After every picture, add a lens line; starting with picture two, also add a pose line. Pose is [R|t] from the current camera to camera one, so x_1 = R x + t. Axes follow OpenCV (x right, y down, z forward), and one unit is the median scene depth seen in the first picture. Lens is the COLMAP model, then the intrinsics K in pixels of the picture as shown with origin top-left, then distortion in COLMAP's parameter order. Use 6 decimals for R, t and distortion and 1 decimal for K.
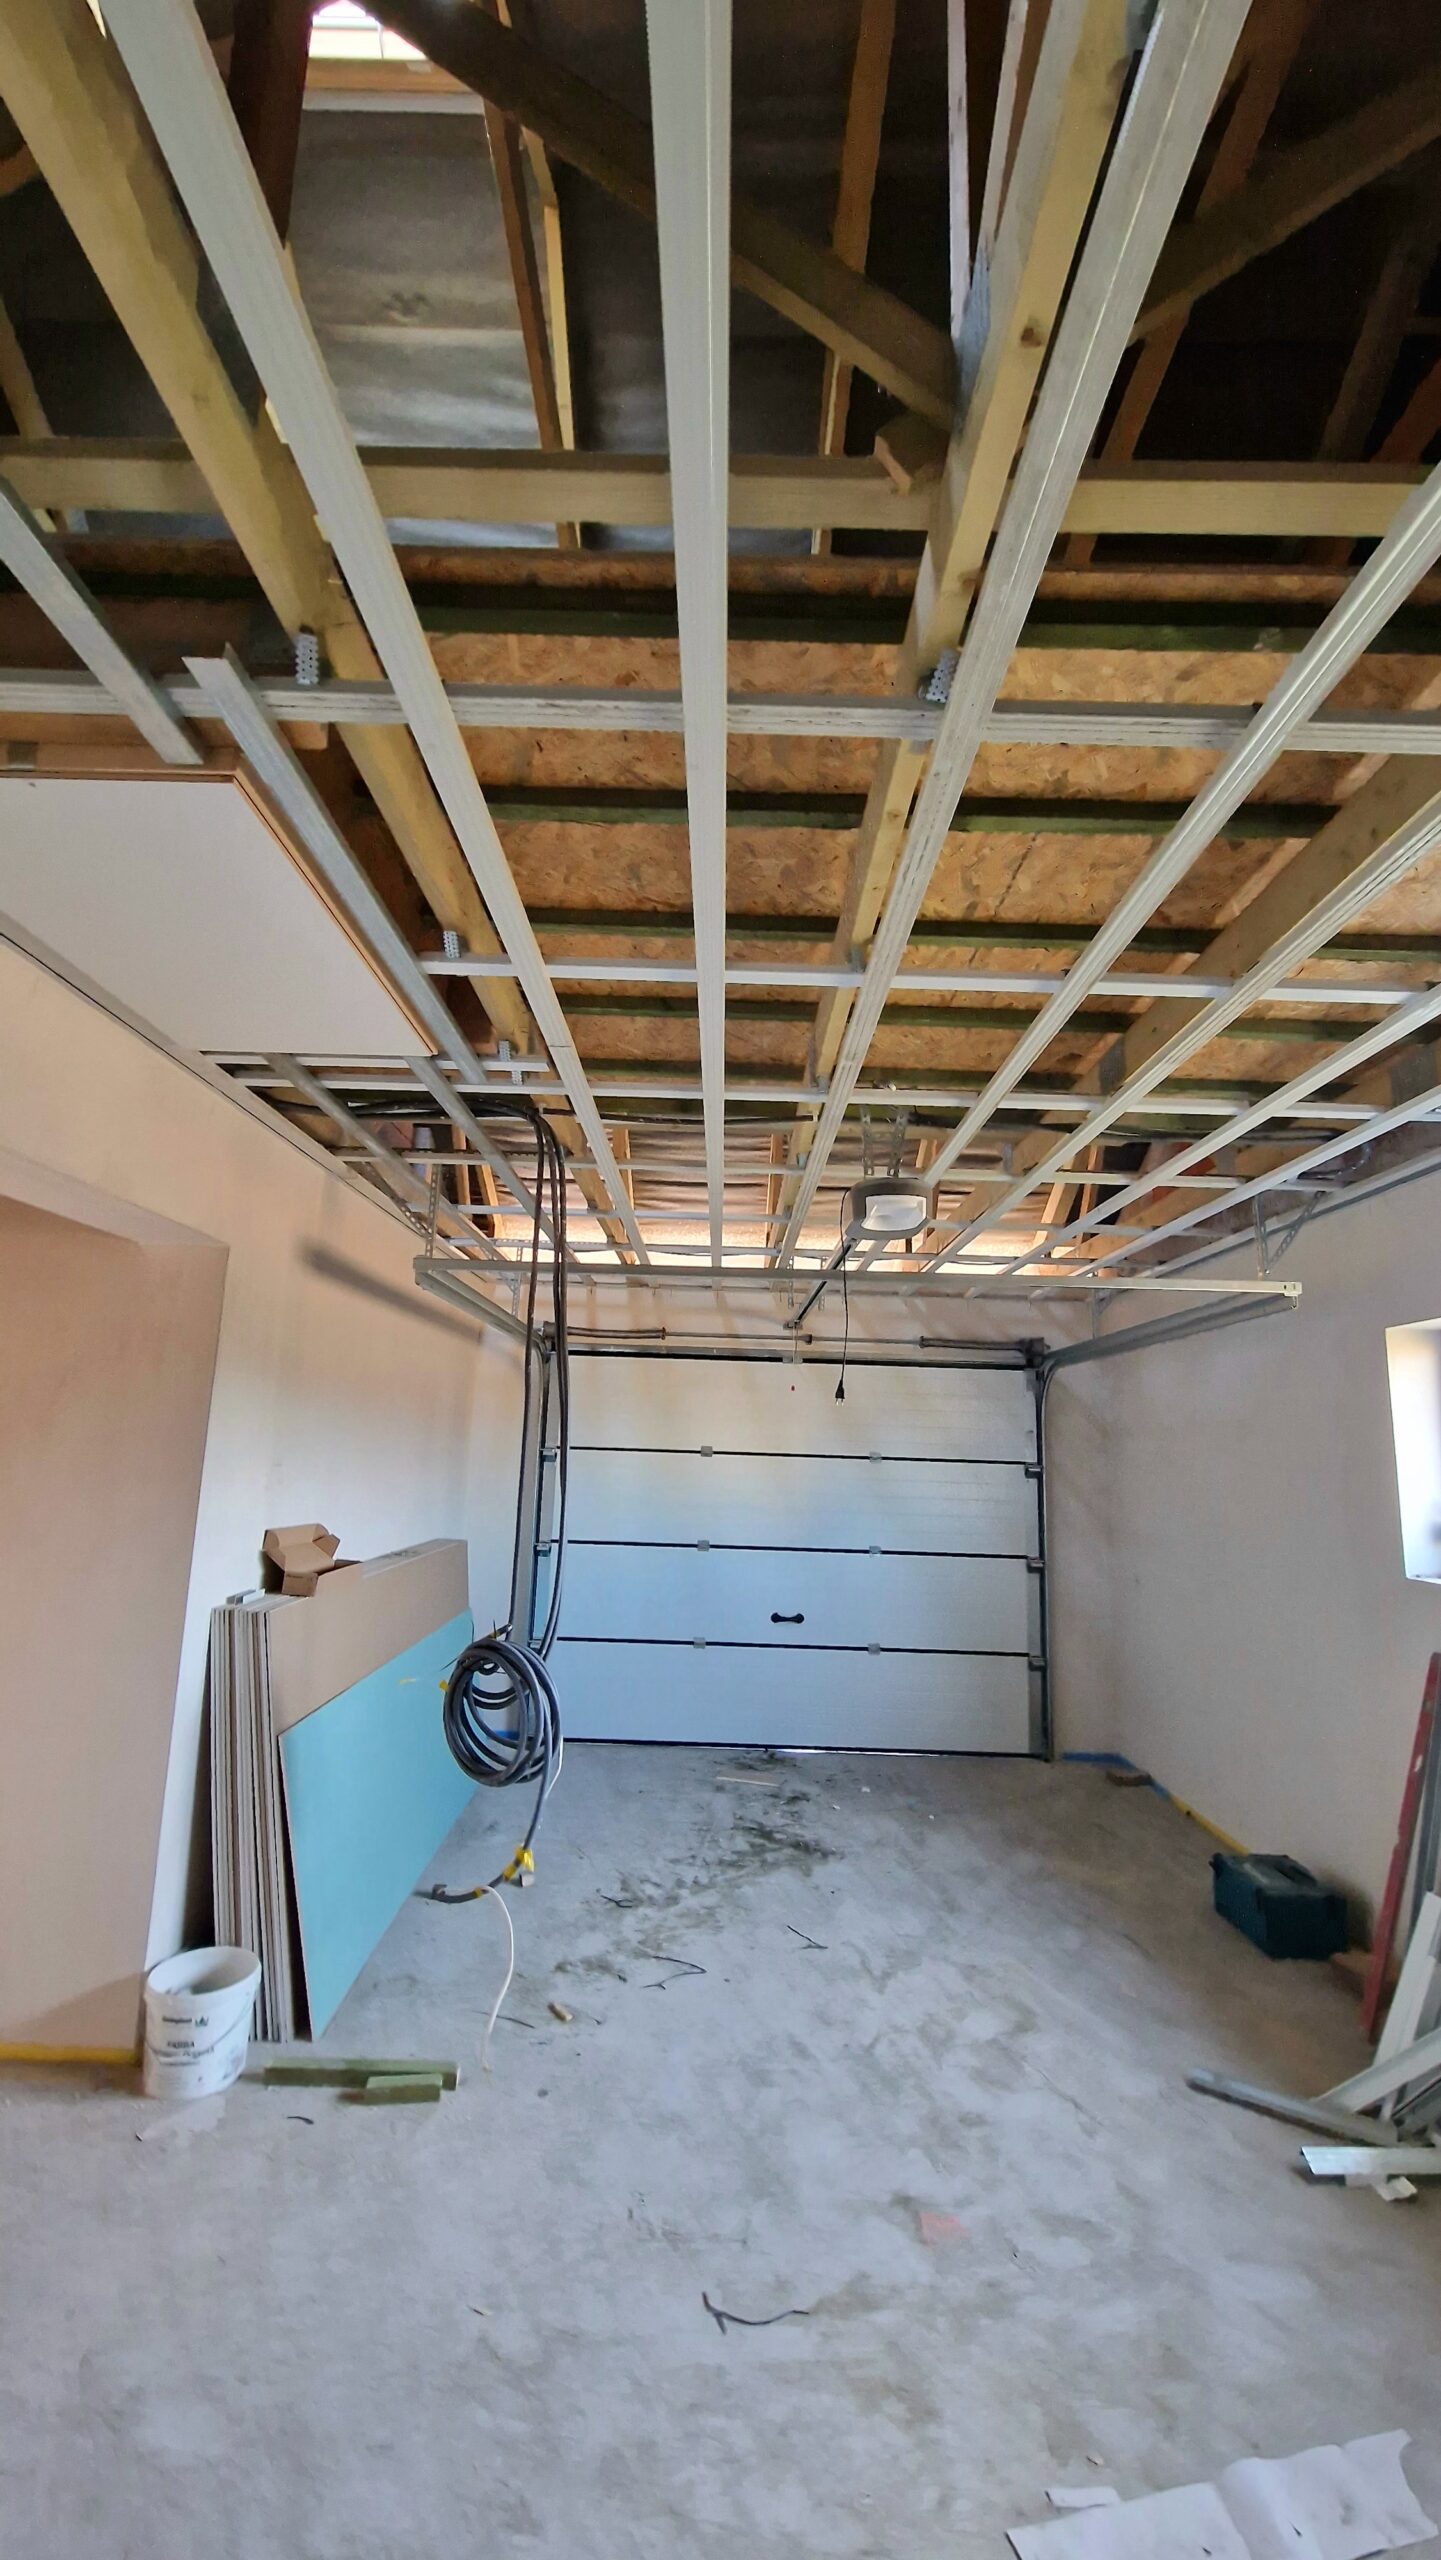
lens RADIAL K [[1045.1, 0, 718.8], [0, 1045.1, 1266.7], [0, 0, 1]] dist [-0.010219, -0.004749]
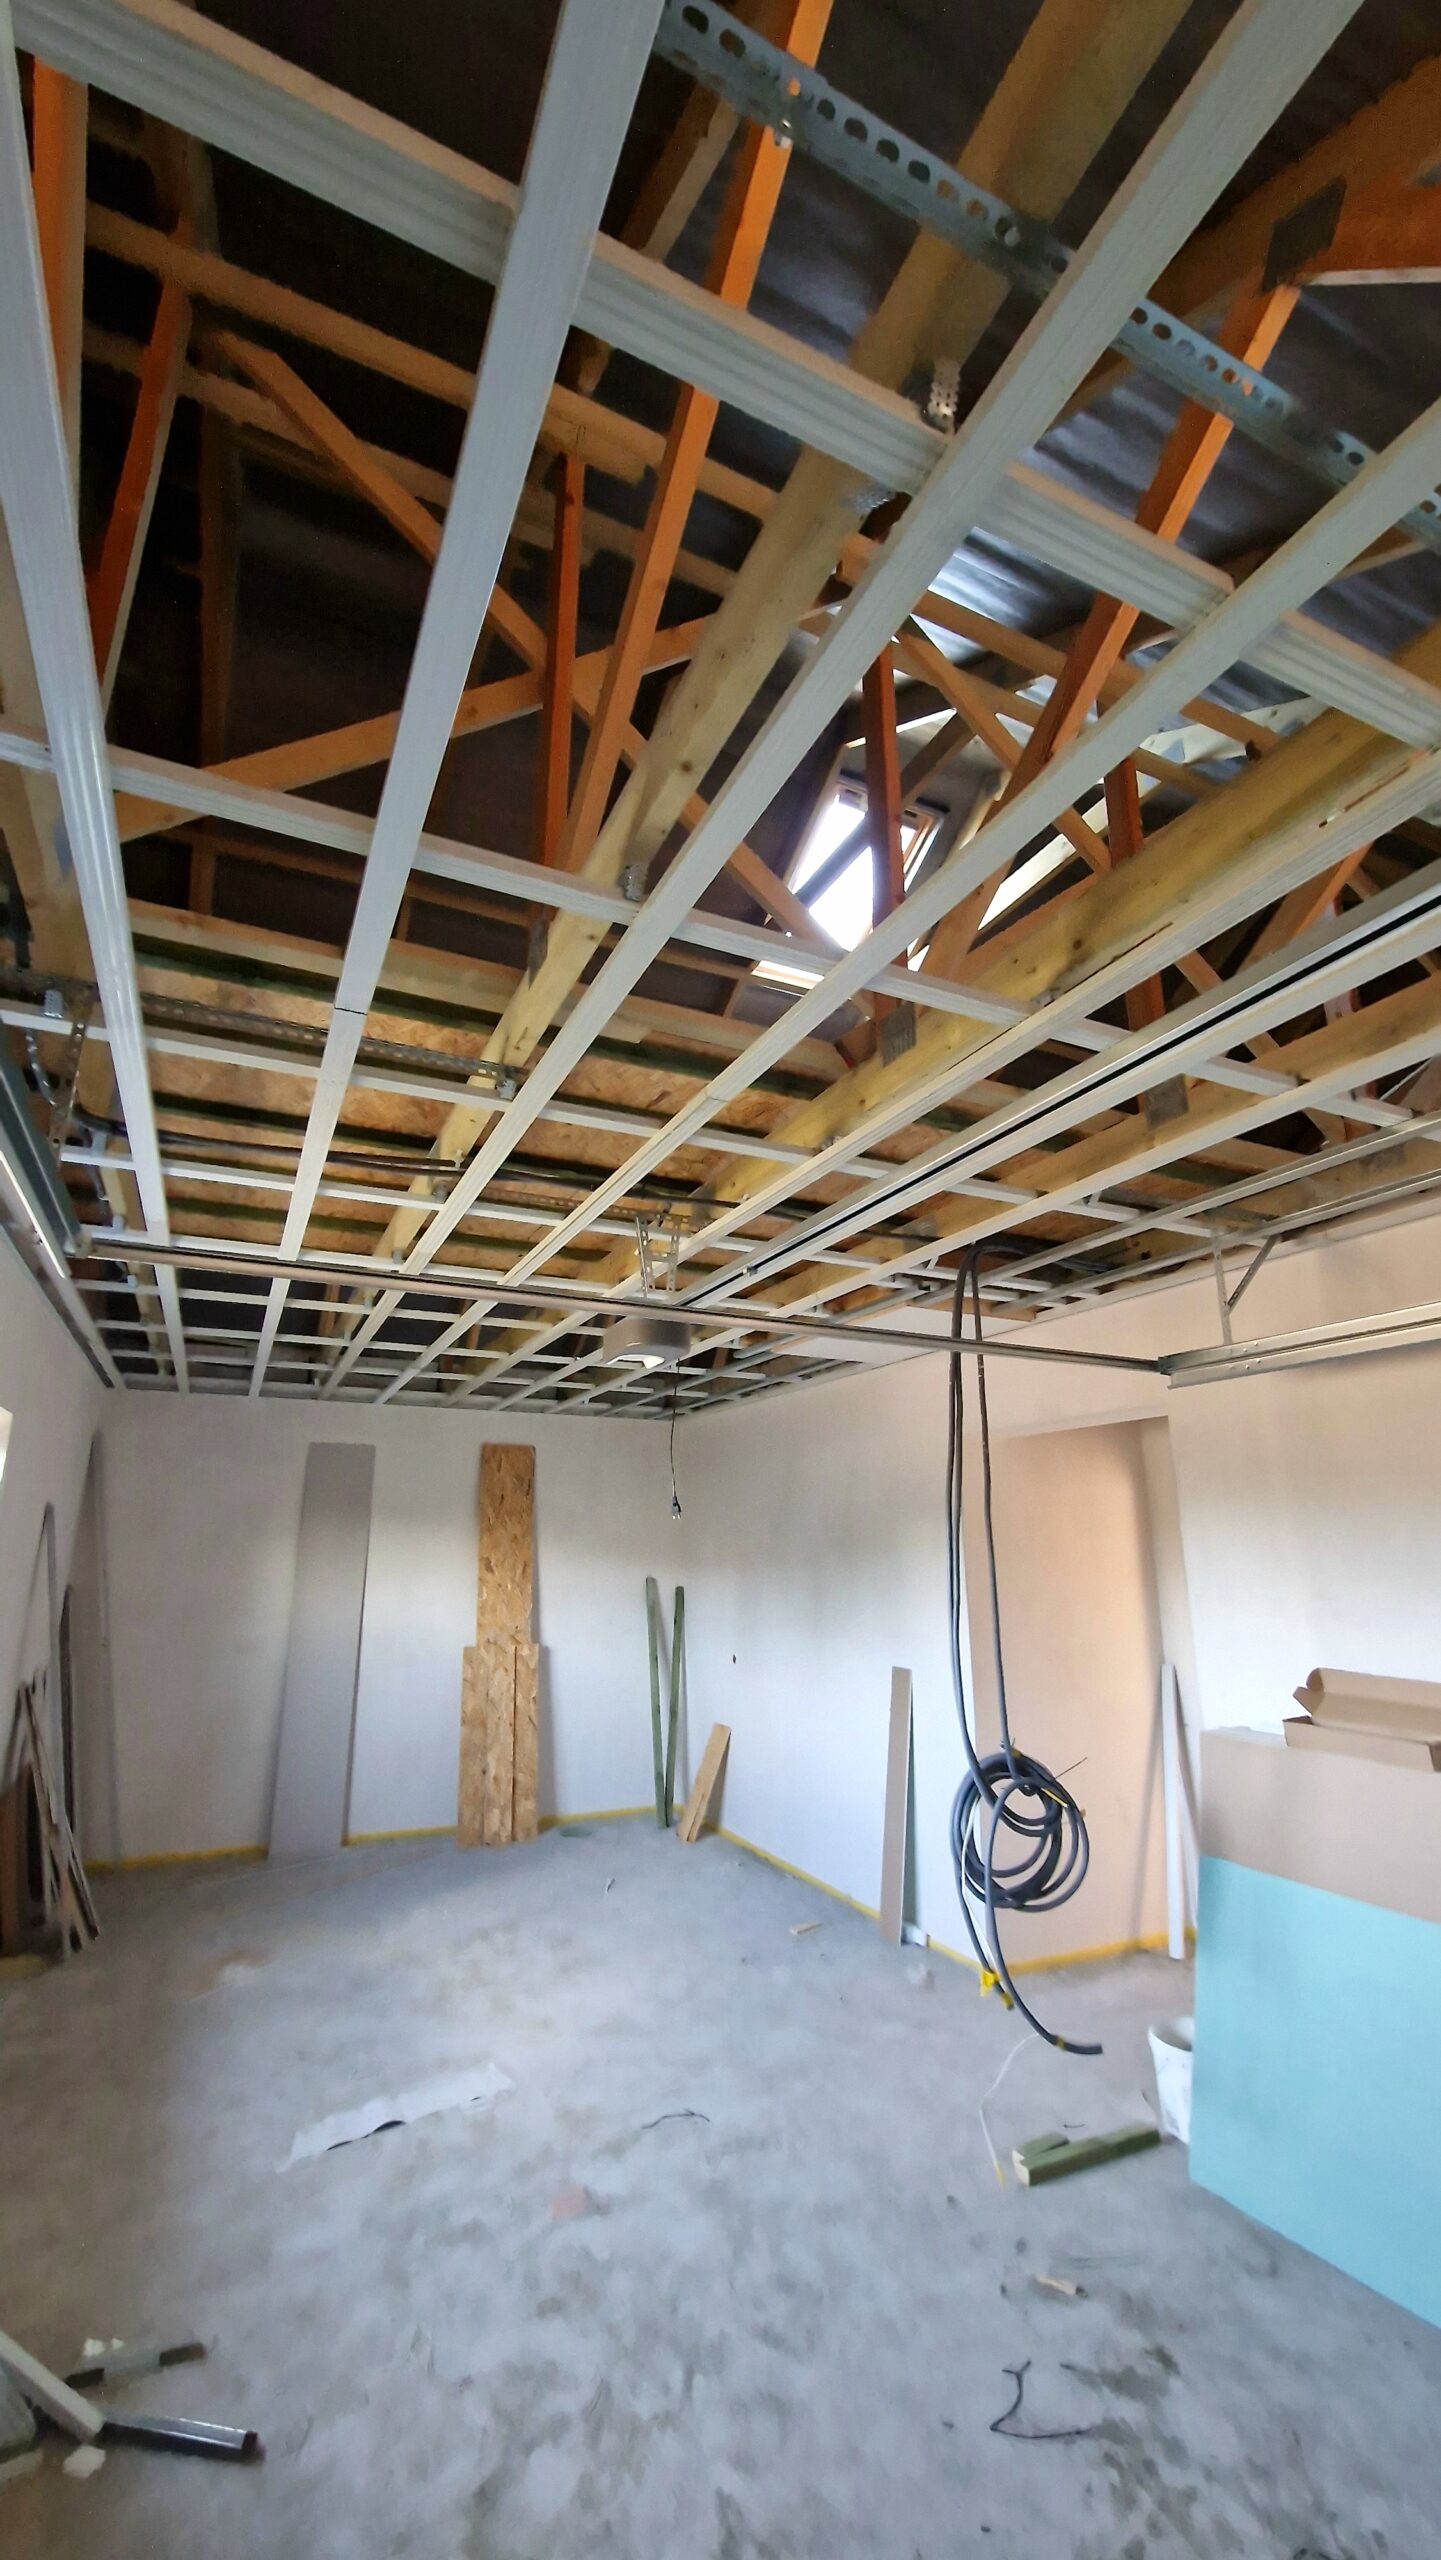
lens RADIAL K [[1045.1, 0, 726.1], [0, 1045.1, 1273.4], [0, 0, 1]] dist [-0.010219, -0.004749]
pose [[-0.902899, -0.141363, -0.405943, 0.428895], [0.047015, 0.906235, -0.420151, 0.274158], [0.427274, -0.398440, -0.811593, 1.539495]]
